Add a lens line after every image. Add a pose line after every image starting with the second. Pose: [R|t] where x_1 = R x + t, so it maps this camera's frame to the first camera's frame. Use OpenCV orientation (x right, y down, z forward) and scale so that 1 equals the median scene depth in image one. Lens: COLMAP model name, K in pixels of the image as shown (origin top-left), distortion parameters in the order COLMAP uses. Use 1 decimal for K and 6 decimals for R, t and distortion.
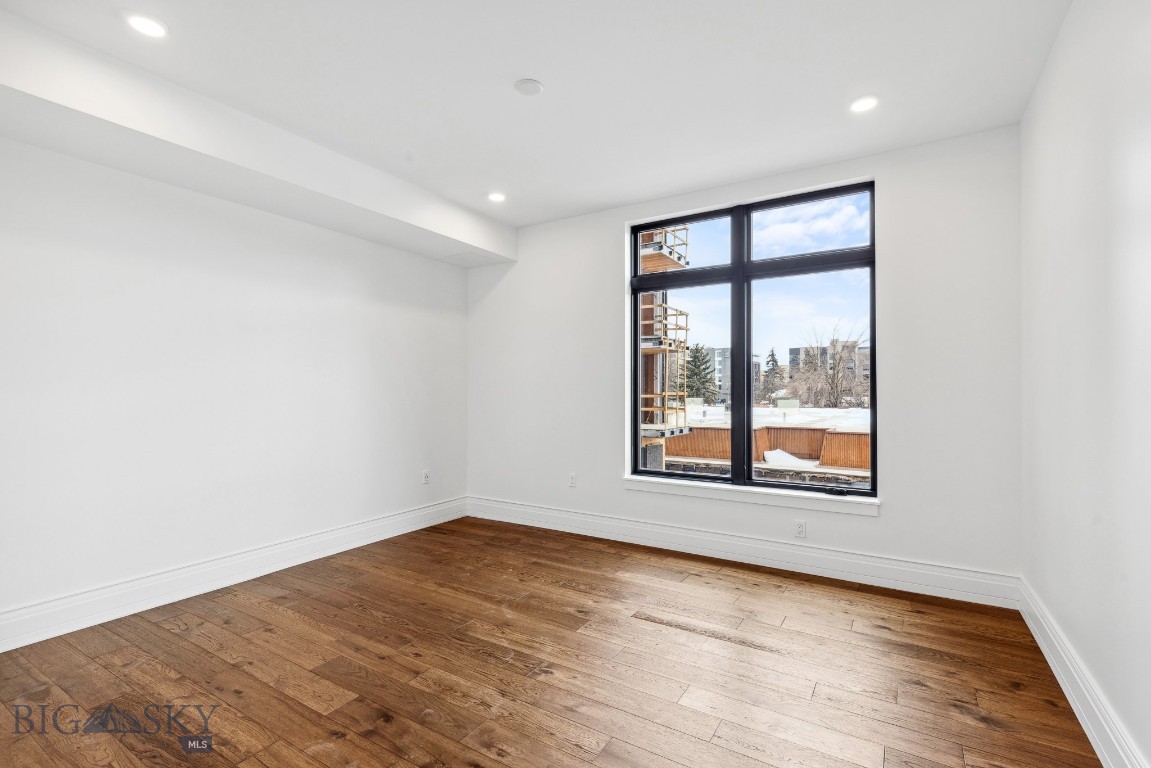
lens RADIAL K [[525.5, 0, 585.1], [0, 525.5, 388.8], [0, 0, 1]] dist [0.008236, -0.001305]
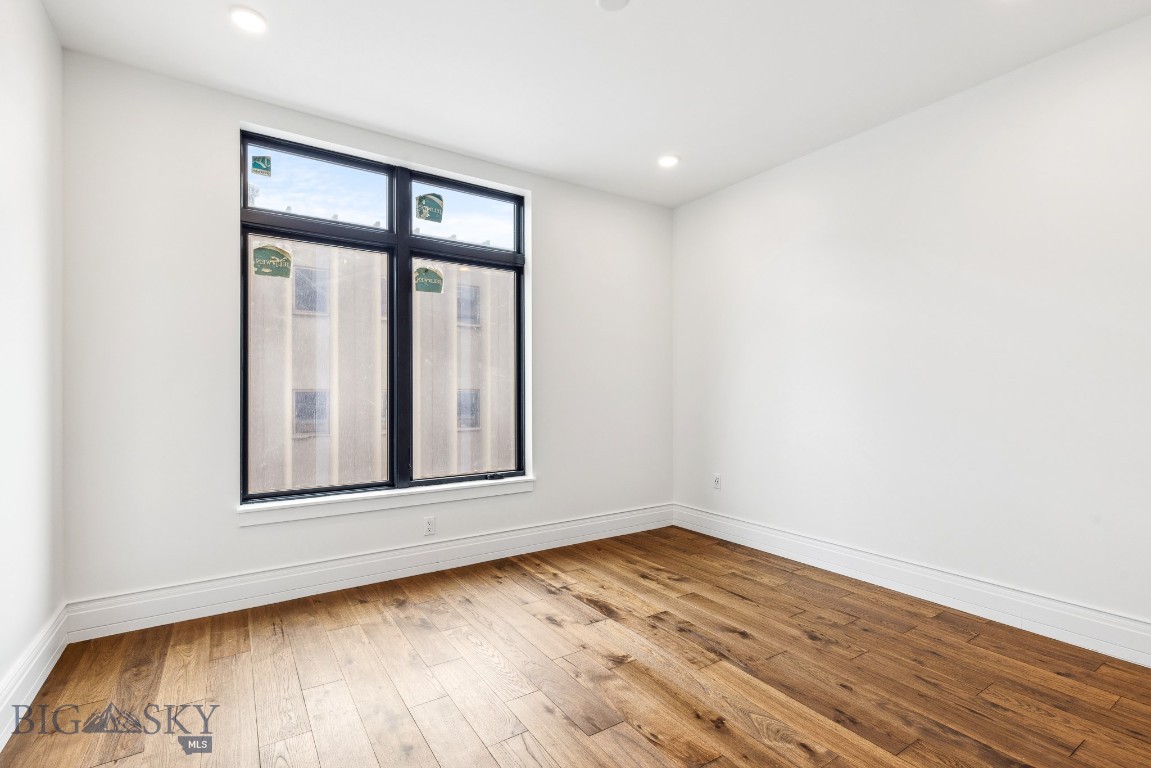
lens RADIAL K [[525.5, 0, 594.5], [0, 525.5, 402.1], [0, 0, 1]] dist [0.008236, -0.001305]
pose [[0.398326, -0.007704, 0.917212, -0.388136], [0.000923, 0.999968, 0.007998, 0.033650], [-0.917244, -0.002339, 0.398320, 0.363294]]
